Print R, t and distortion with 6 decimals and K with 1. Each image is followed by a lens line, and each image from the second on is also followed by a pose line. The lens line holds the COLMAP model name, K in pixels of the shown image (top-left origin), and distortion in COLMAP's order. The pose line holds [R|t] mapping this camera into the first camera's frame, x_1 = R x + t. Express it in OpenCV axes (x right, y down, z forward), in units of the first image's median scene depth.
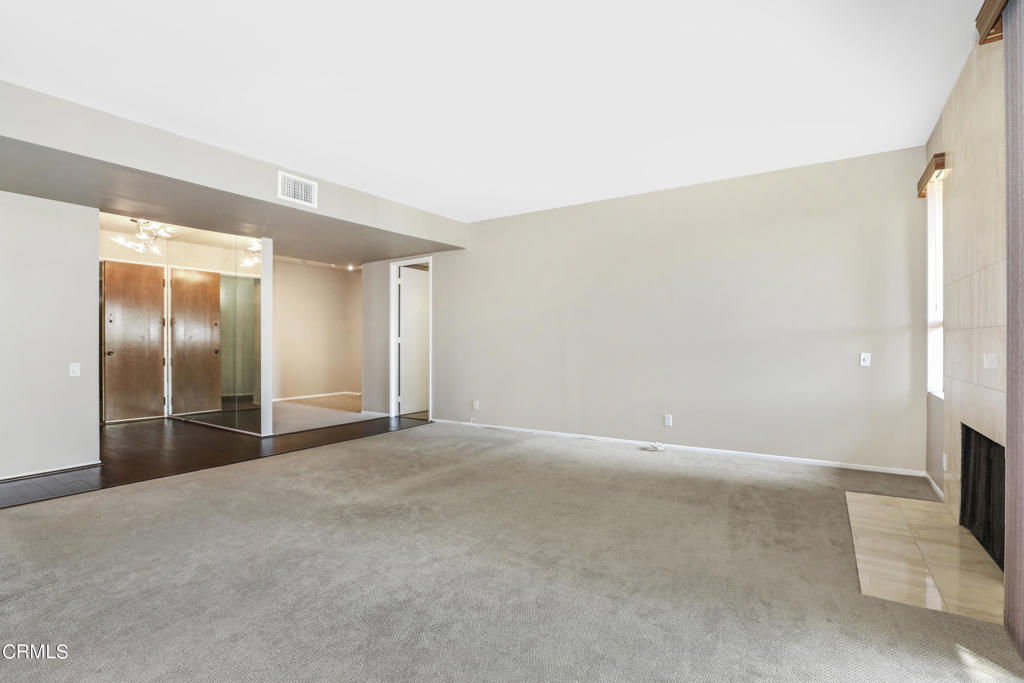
lens RADIAL K [[489.8, 0, 512.0], [0, 489.8, 341.5], [0, 0, 1]] dist [-0.002787, -0.000347]
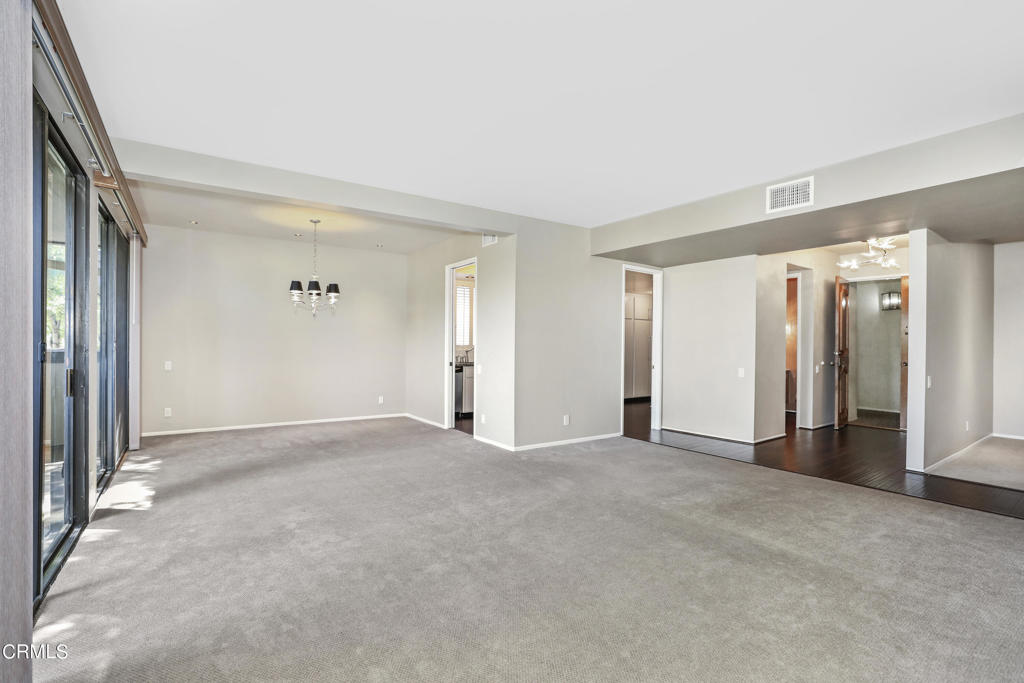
lens RADIAL K [[489.8, 0, 512.0], [0, 489.8, 341.5], [0, 0, 1]] dist [-0.002787, -0.000347]
pose [[-0.367570, -0.010265, -0.929939, 0.621334], [-0.008686, 0.999933, -0.007605, -0.014582], [0.929955, 0.005282, -0.367635, 0.828713]]
